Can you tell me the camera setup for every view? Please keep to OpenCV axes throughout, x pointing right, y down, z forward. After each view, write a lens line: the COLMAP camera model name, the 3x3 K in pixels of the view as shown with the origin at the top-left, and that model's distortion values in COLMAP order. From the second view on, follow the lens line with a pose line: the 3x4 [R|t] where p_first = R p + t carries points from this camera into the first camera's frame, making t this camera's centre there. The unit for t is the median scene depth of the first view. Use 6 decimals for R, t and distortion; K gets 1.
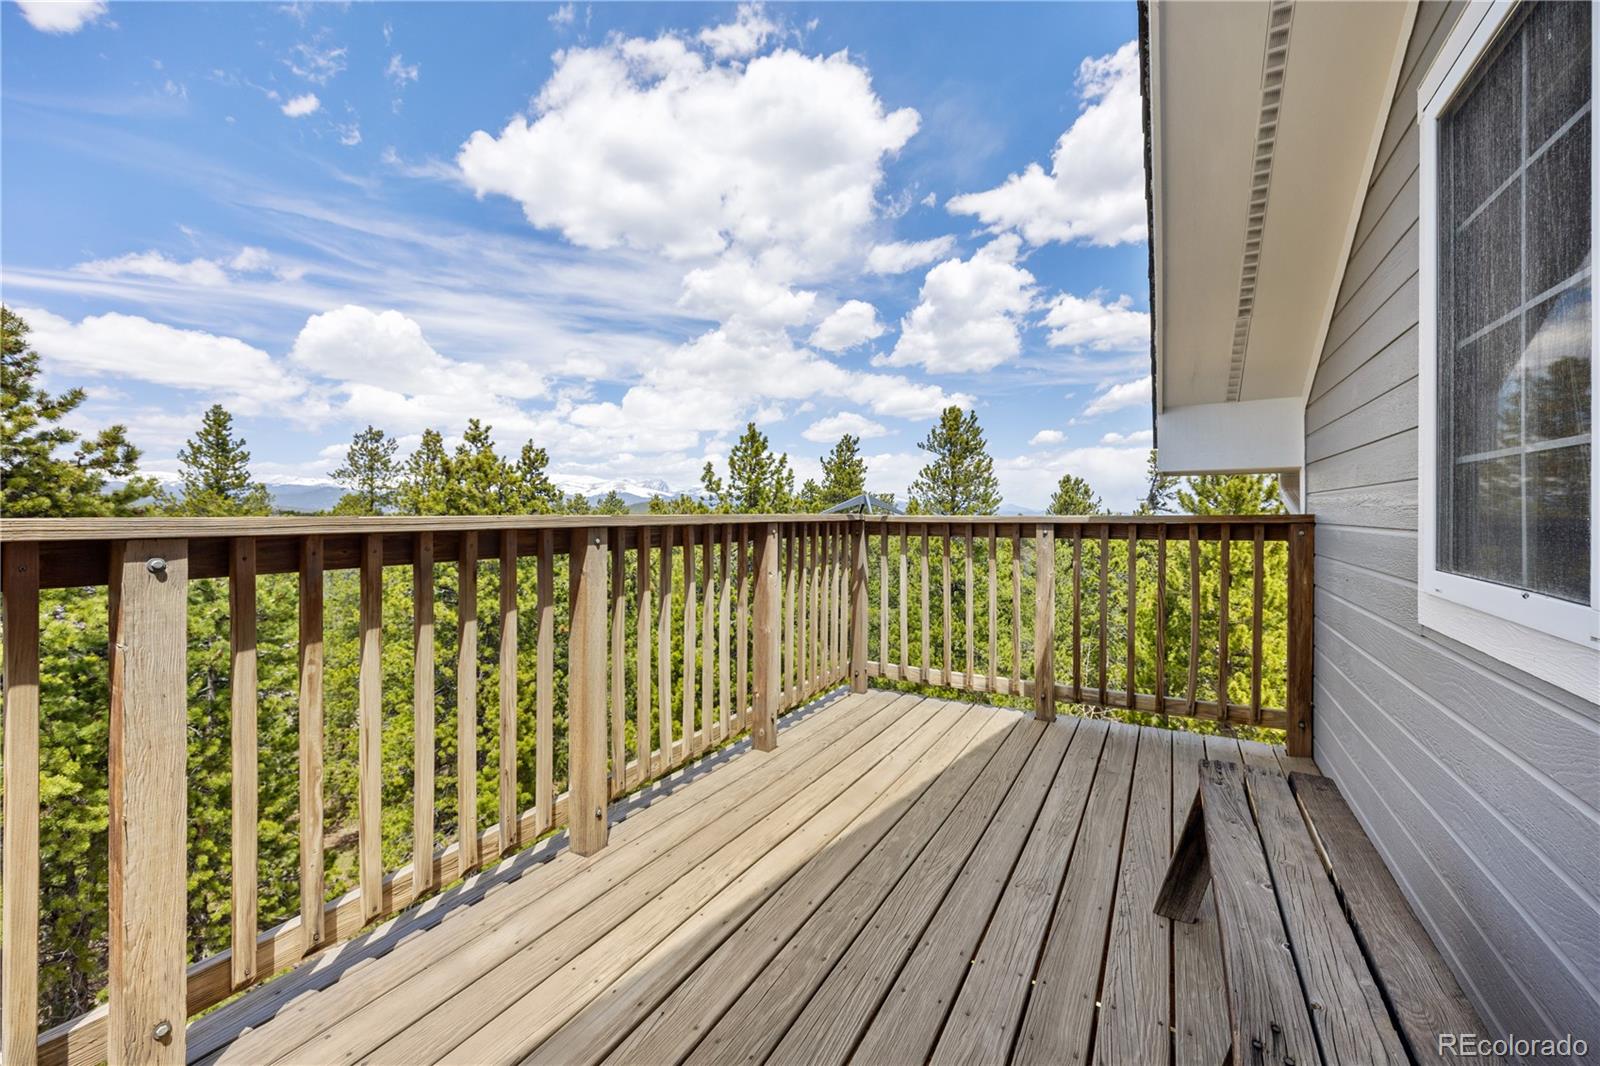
lens RADIAL K [[1032.3, 0, 800.0], [0, 1032.3, 533.0], [0, 0, 1]] dist [-0.000498, -0.000500]
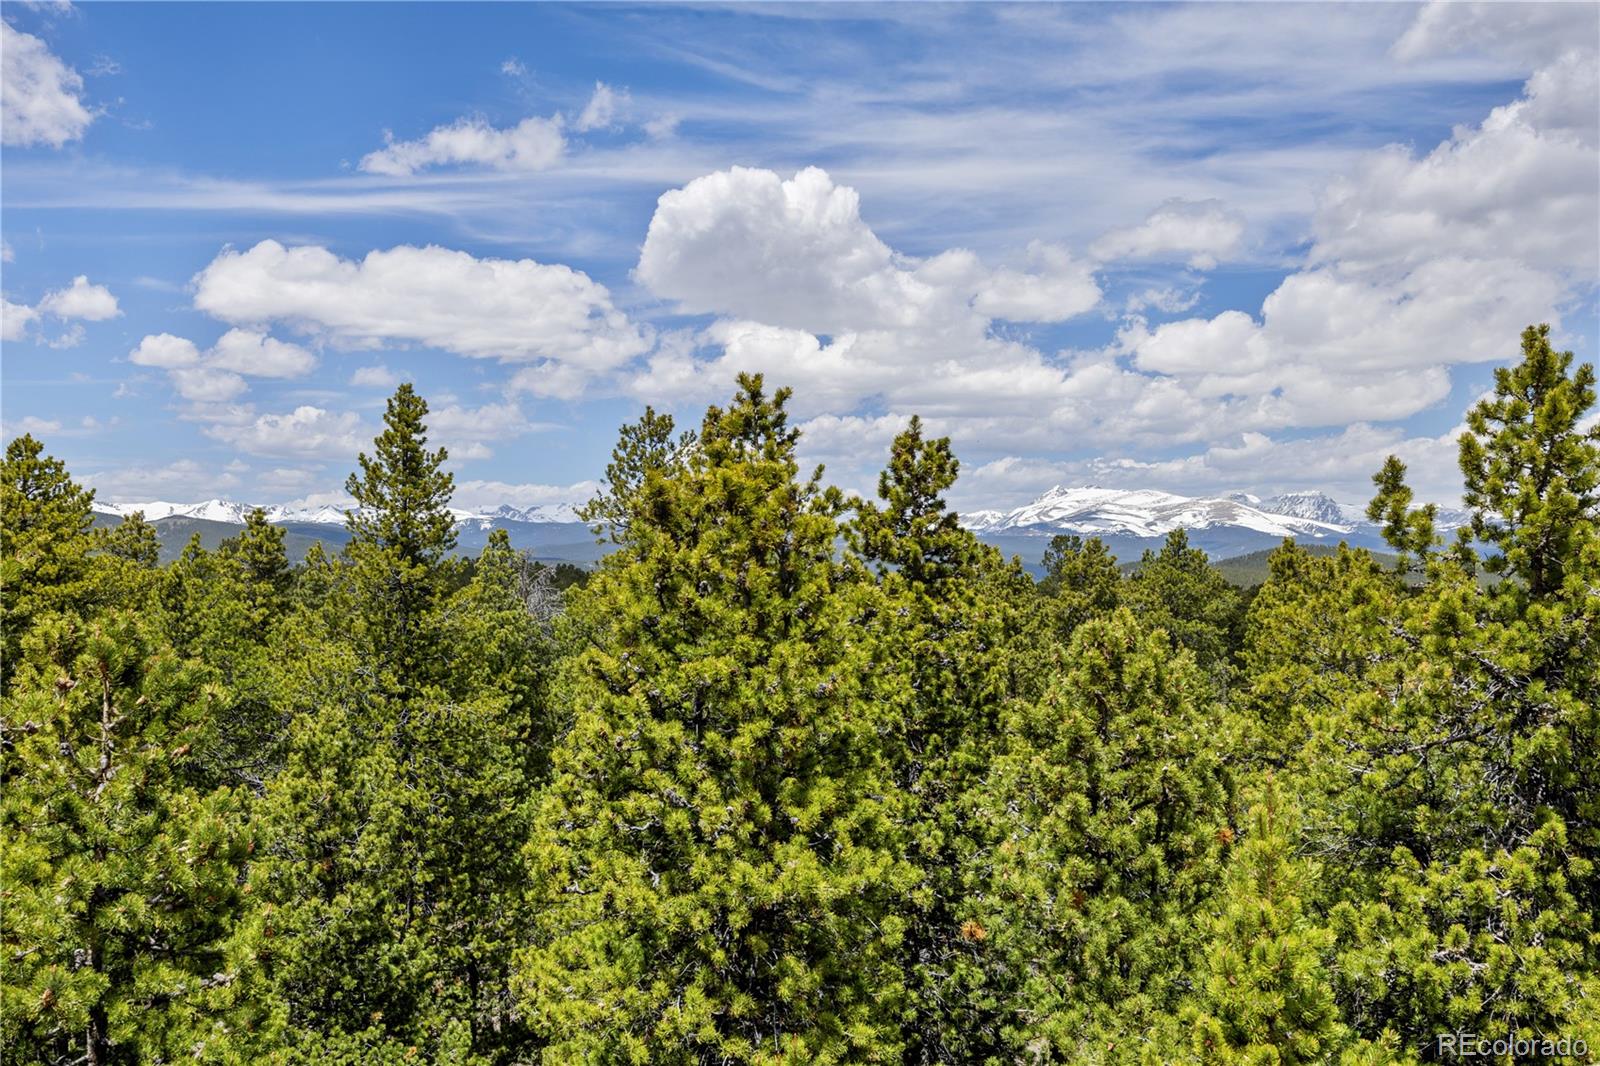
lens RADIAL K [[1712.7, 0, 800.9], [0, 1712.7, 568.1], [0, 0, 1]] dist [0.028034, 0.012751]
pose [[0.857874, -0.009398, -0.513774, 0.021234], [0.010978, 0.999940, 0.000038, -0.026409], [0.513743, -0.005673, 0.857926, 0.322799]]
